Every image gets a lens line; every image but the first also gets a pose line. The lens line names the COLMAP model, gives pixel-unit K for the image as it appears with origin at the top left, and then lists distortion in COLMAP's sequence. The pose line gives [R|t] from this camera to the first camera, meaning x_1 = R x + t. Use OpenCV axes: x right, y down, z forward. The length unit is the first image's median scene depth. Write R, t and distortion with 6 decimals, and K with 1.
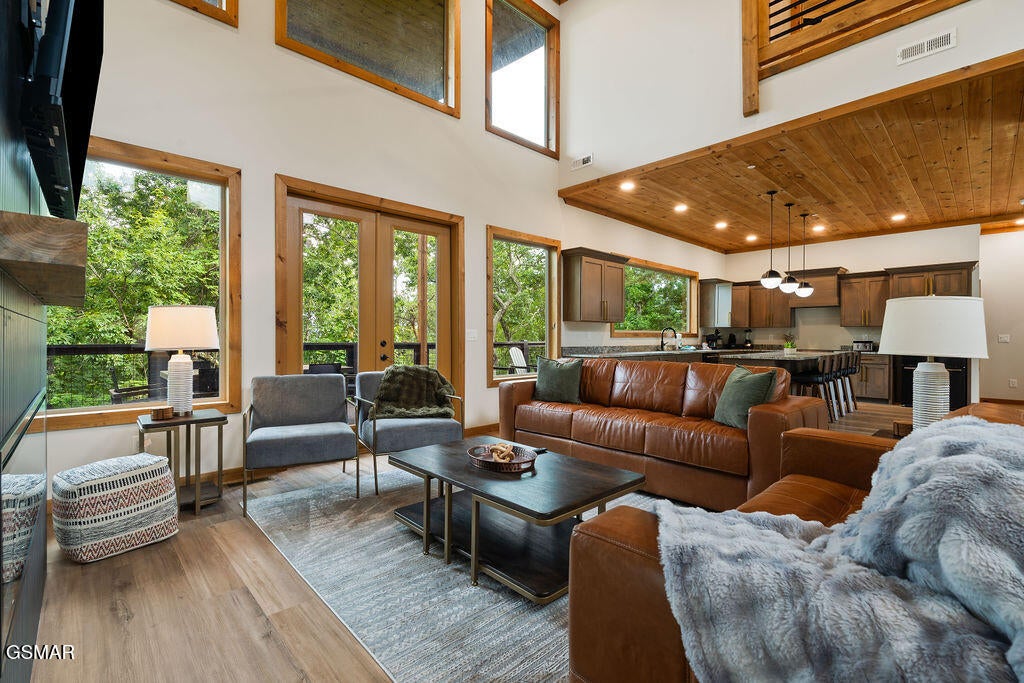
lens RADIAL K [[457.5, 0, 512.1], [0, 457.5, 340.3], [0, 0, 1]] dist [-0.003610, -0.000384]
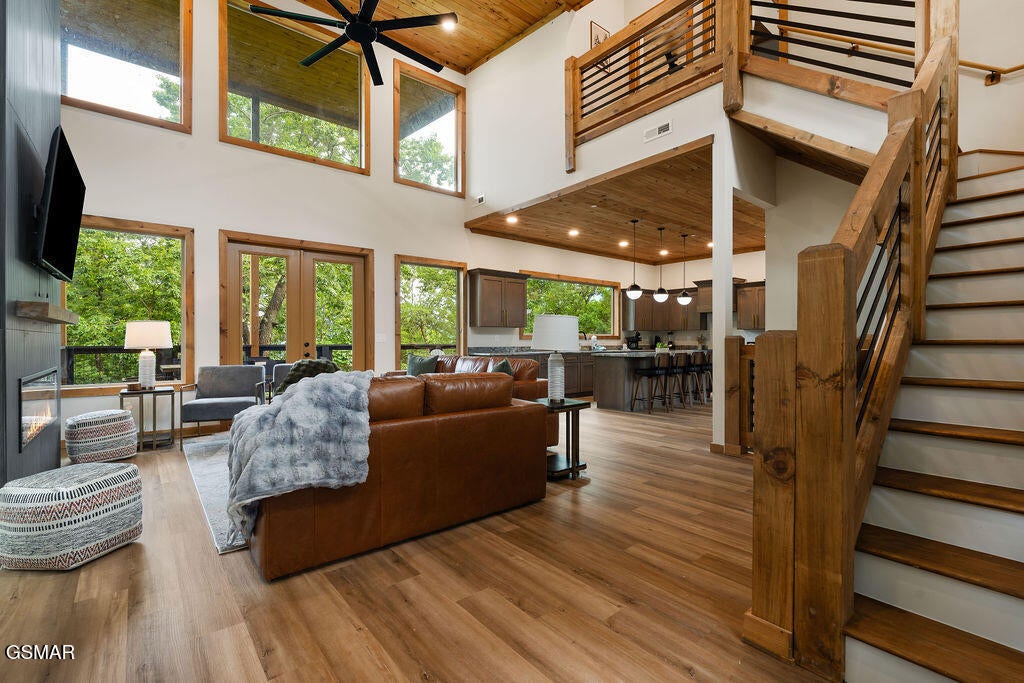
lens RADIAL K [[457.5, 0, 512.5], [0, 457.5, 341.2], [0, 0, 1]] dist [-0.003610, -0.000384]
pose [[0.997668, -0.002301, -0.068211, 0.405229], [0.002122, 0.999994, -0.002692, 0.002051], [0.068217, 0.002541, 0.997667, -0.311964]]
